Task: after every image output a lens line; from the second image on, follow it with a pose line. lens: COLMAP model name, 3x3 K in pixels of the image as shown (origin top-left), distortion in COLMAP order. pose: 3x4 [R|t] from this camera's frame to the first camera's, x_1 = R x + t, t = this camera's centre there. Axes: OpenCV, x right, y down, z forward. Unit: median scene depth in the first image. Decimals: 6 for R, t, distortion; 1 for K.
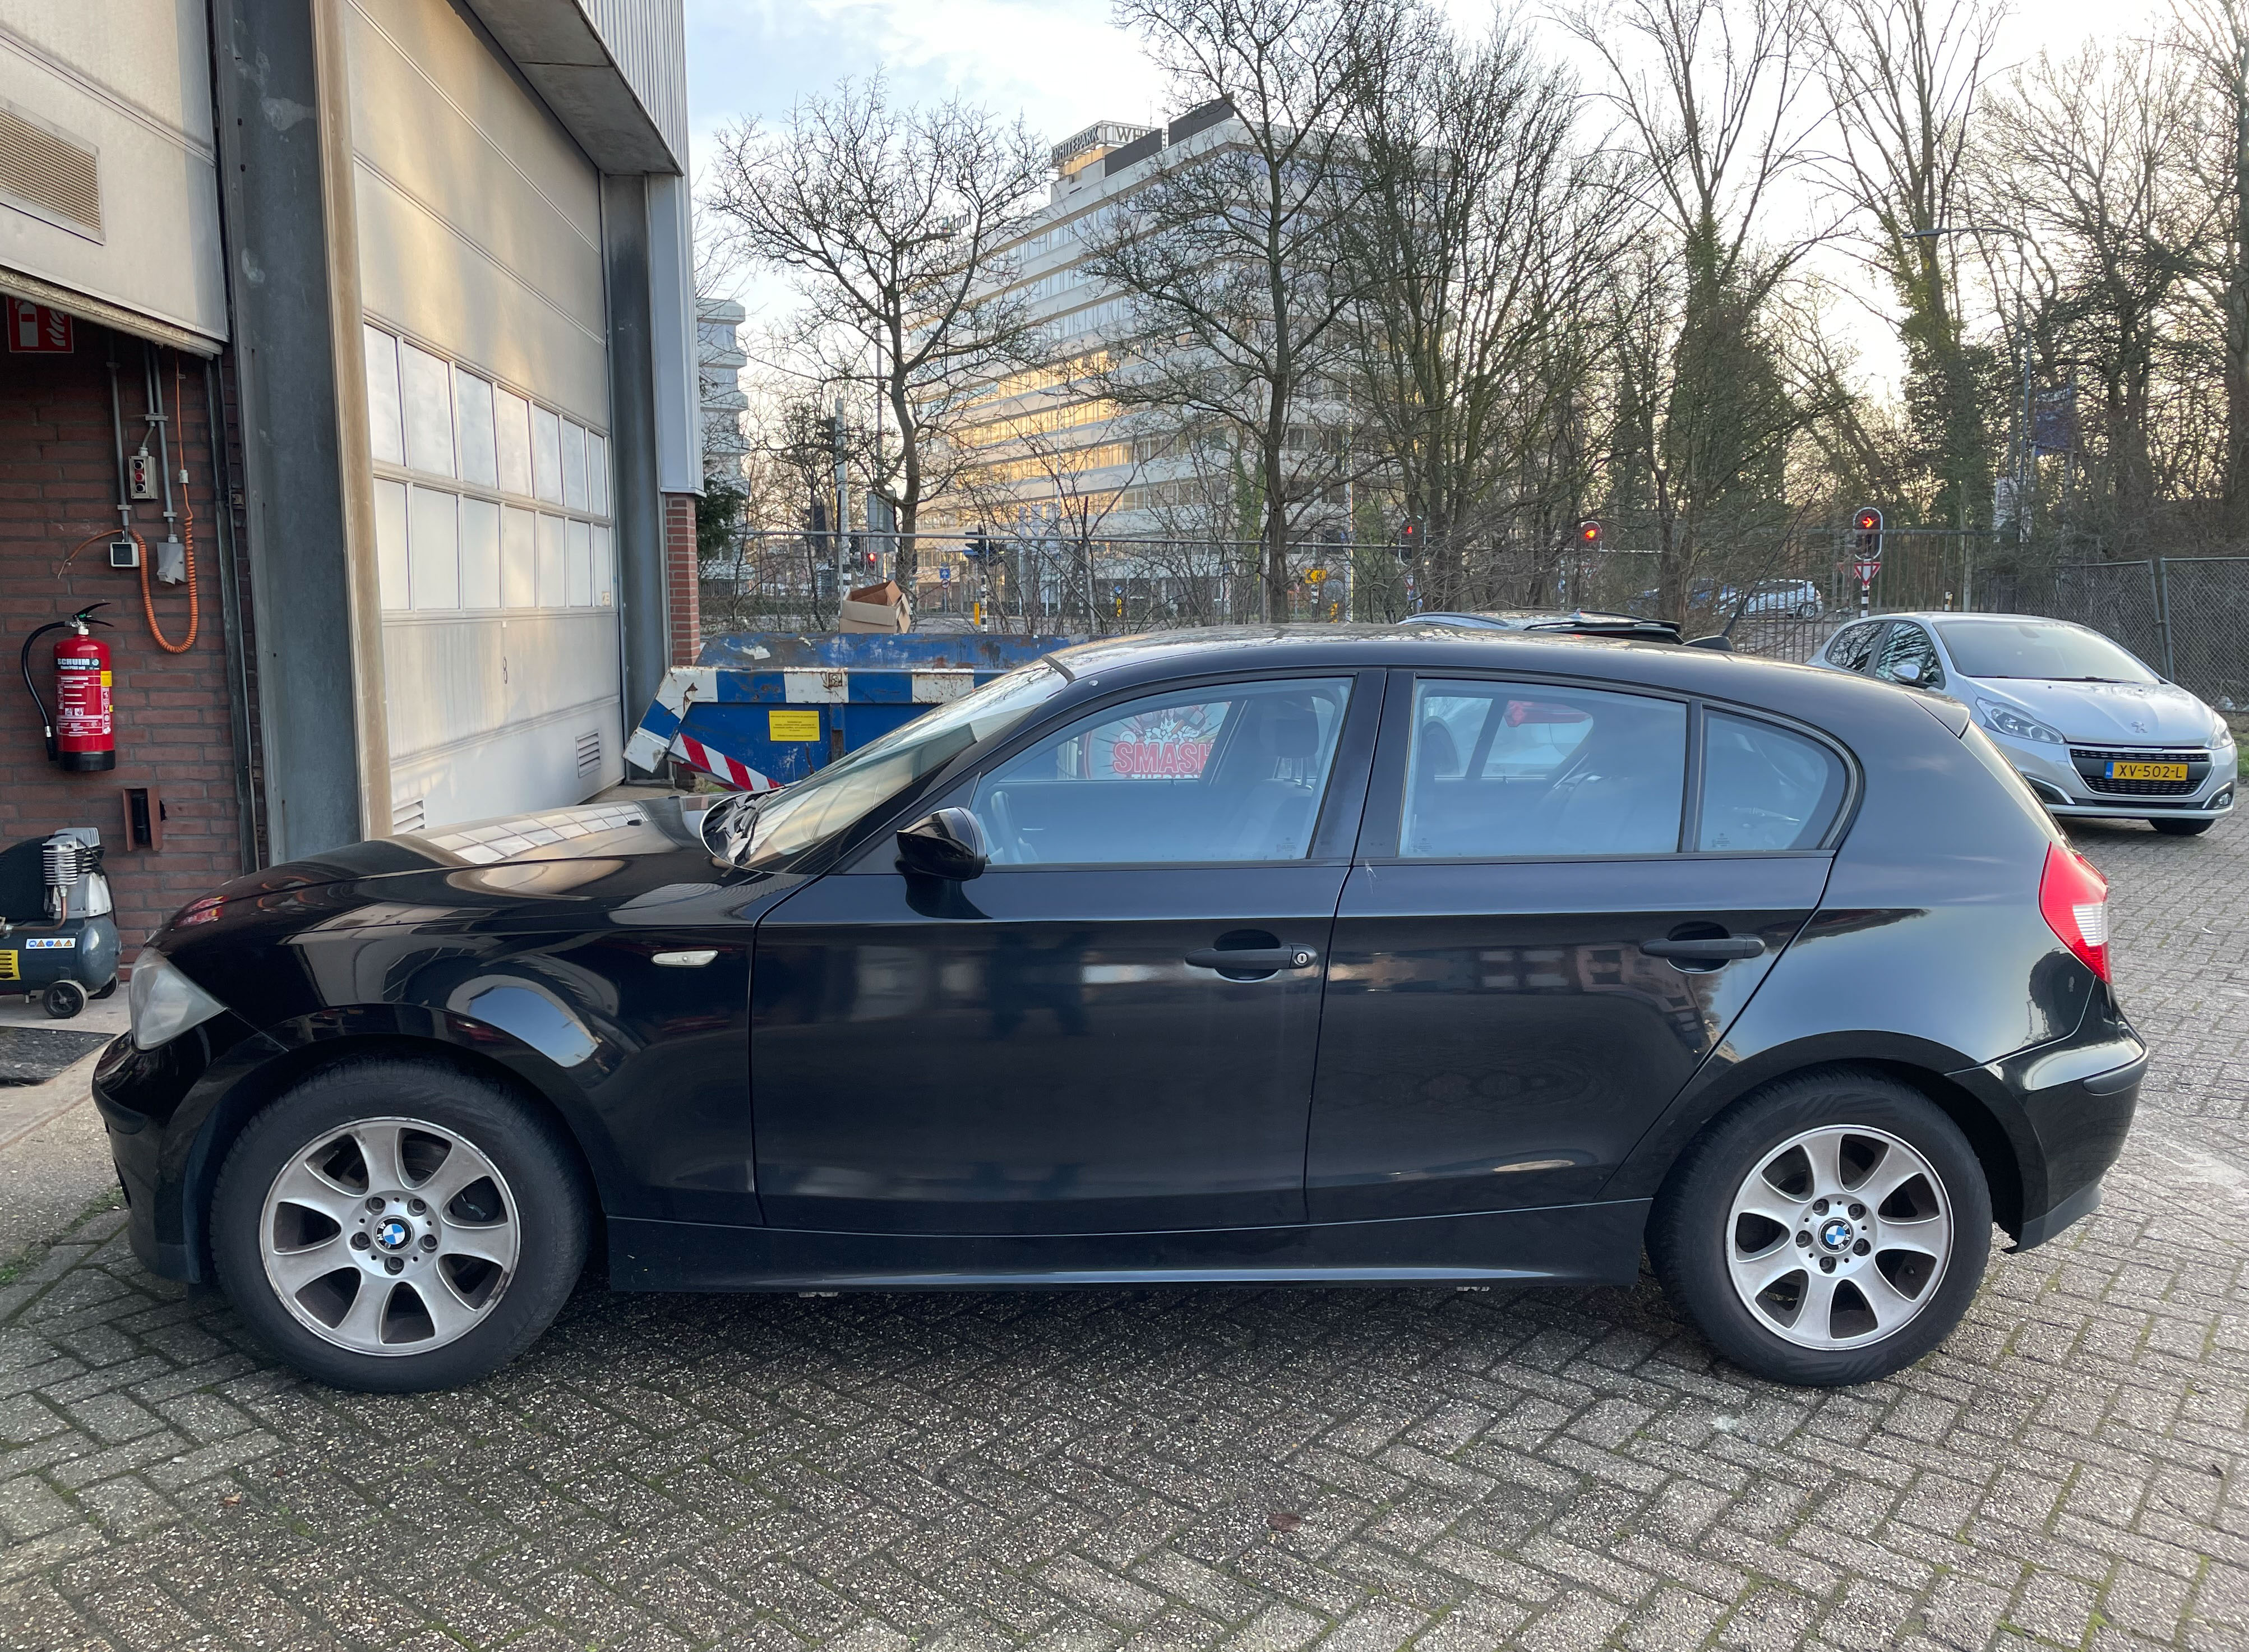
lens RADIAL K [[1815.3, 0, 1163.2], [0, 1815.3, 826.3], [0, 0, 1]] dist [0.045500, -0.056299]
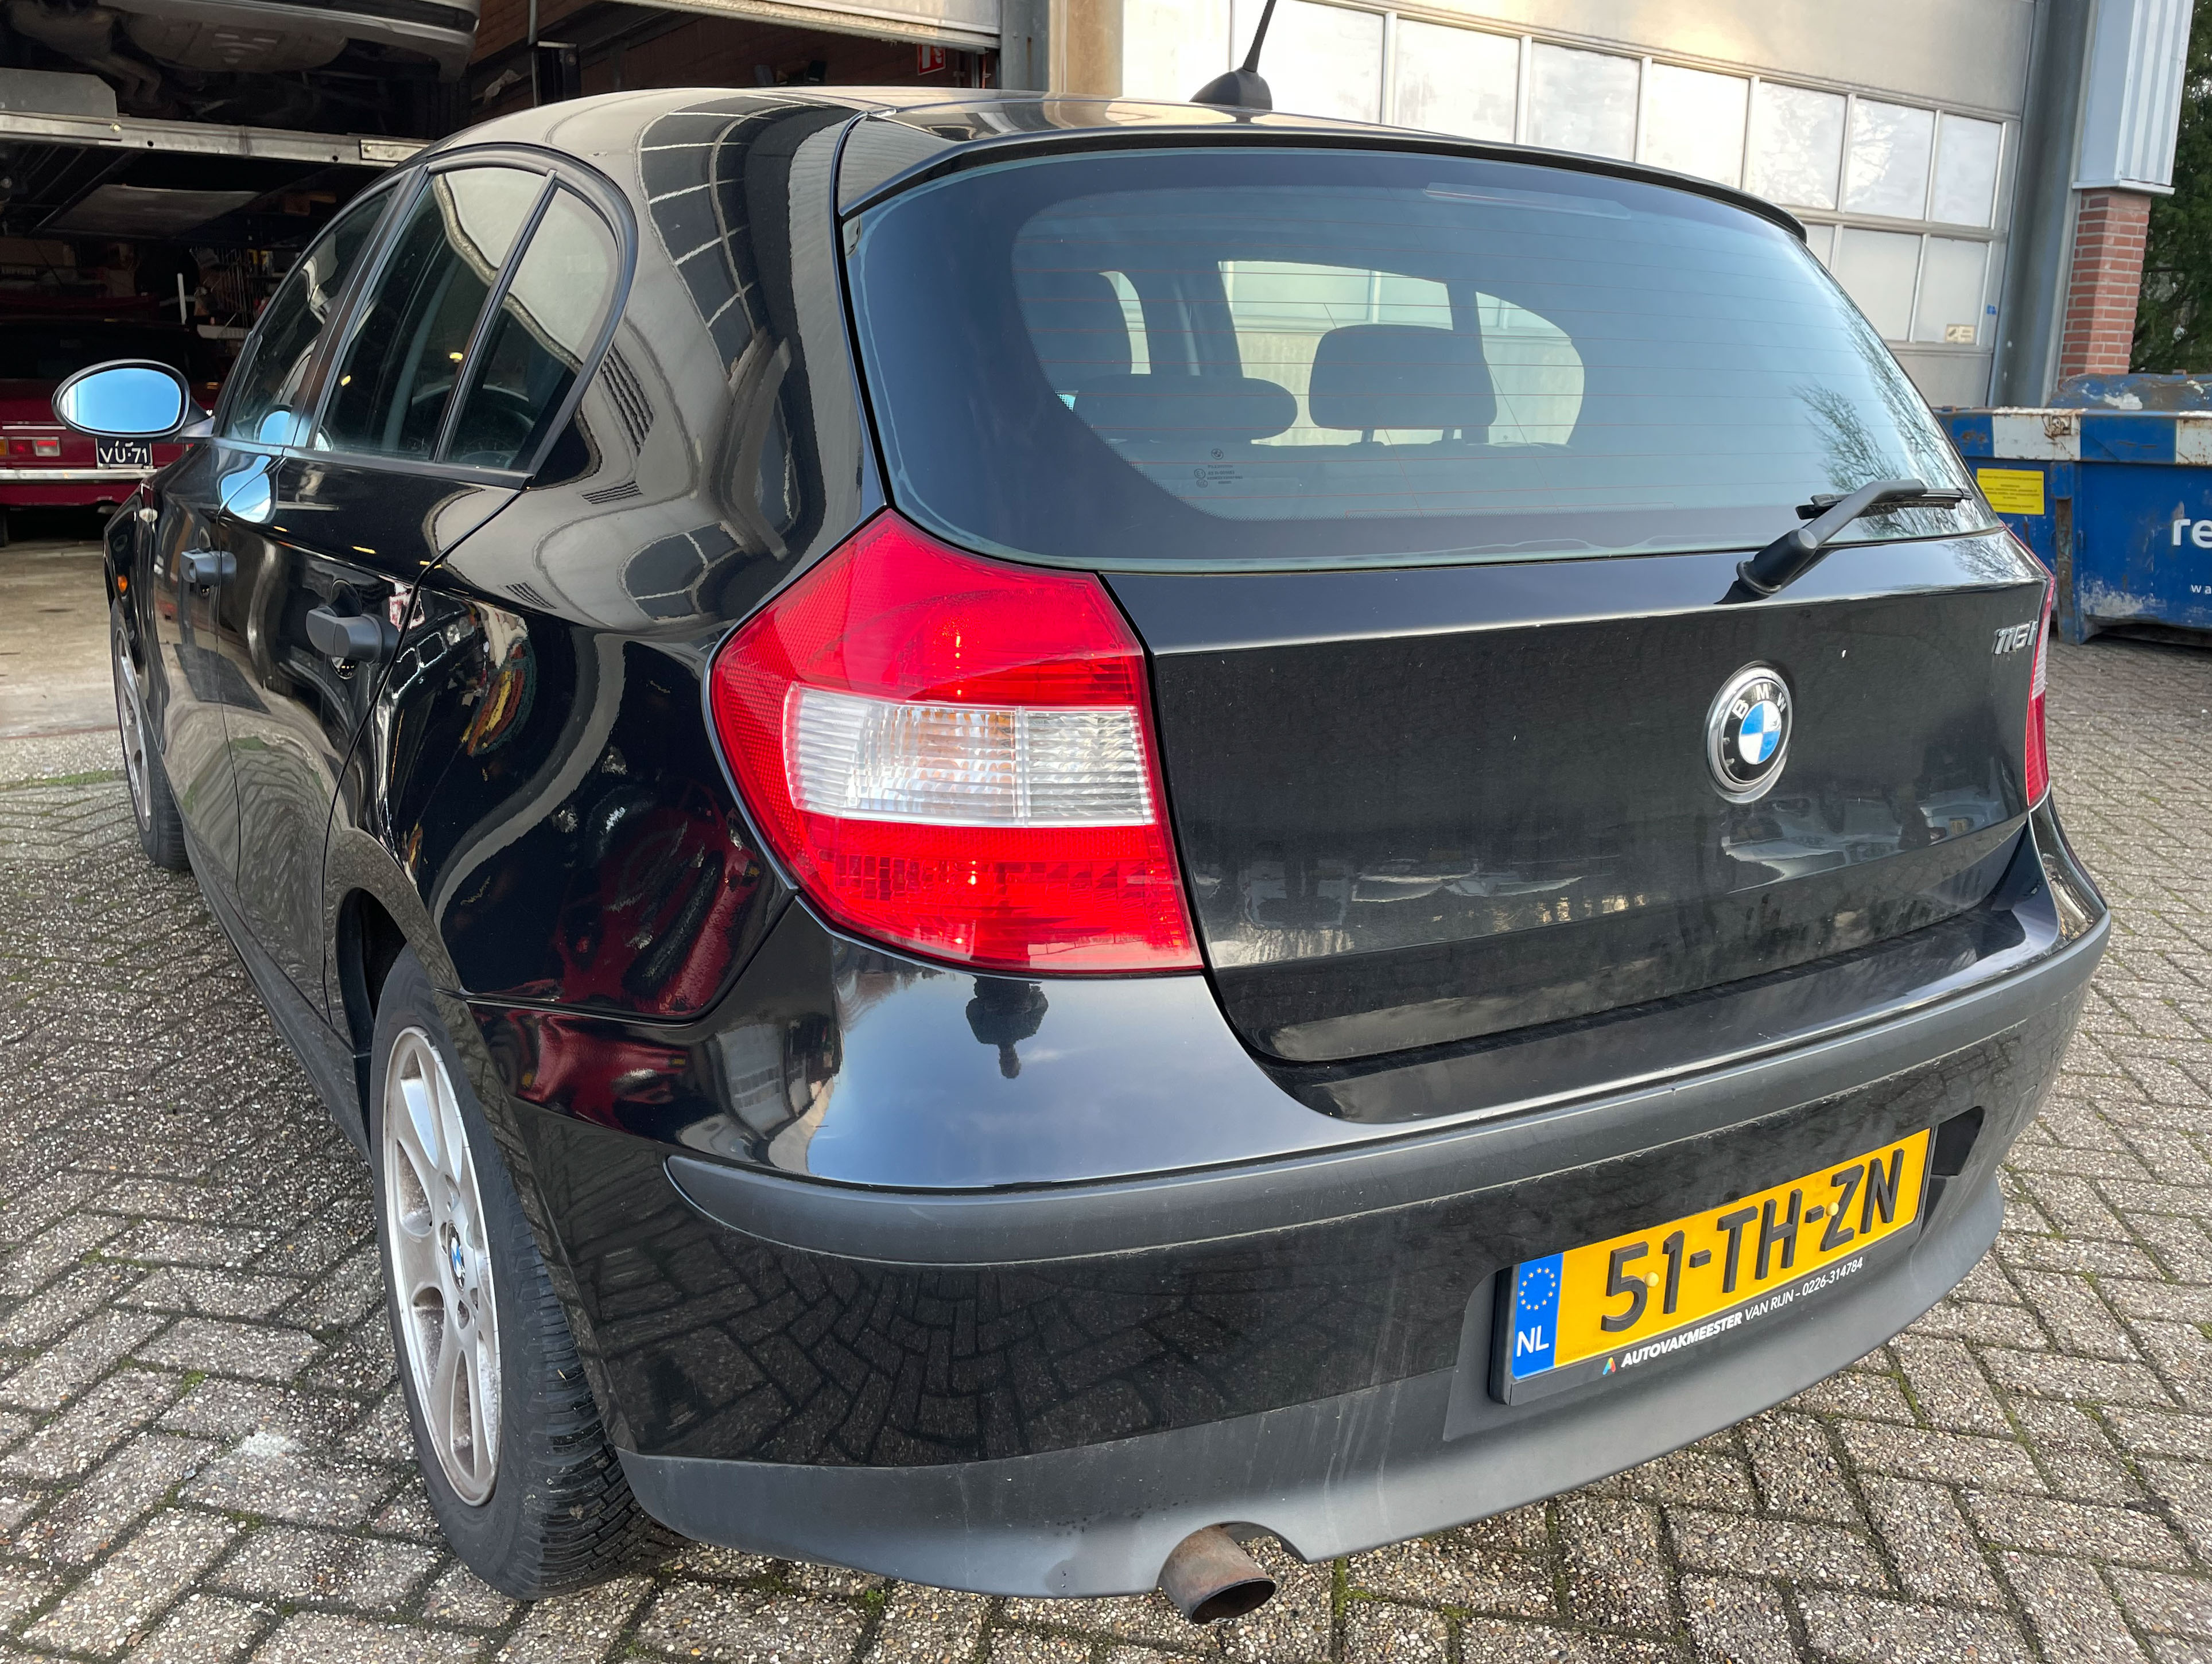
lens RADIAL K [[1877.8, 0, 1106.0], [0, 1877.8, 832.0], [0, 0, 1]] dist [0.001105, -0.001280]
pose [[0.425042, 0.196720, -0.883539, 0.707088], [-0.124515, 0.979526, 0.158191, 0.008604], [0.896569, 0.042775, 0.440834, 0.757650]]
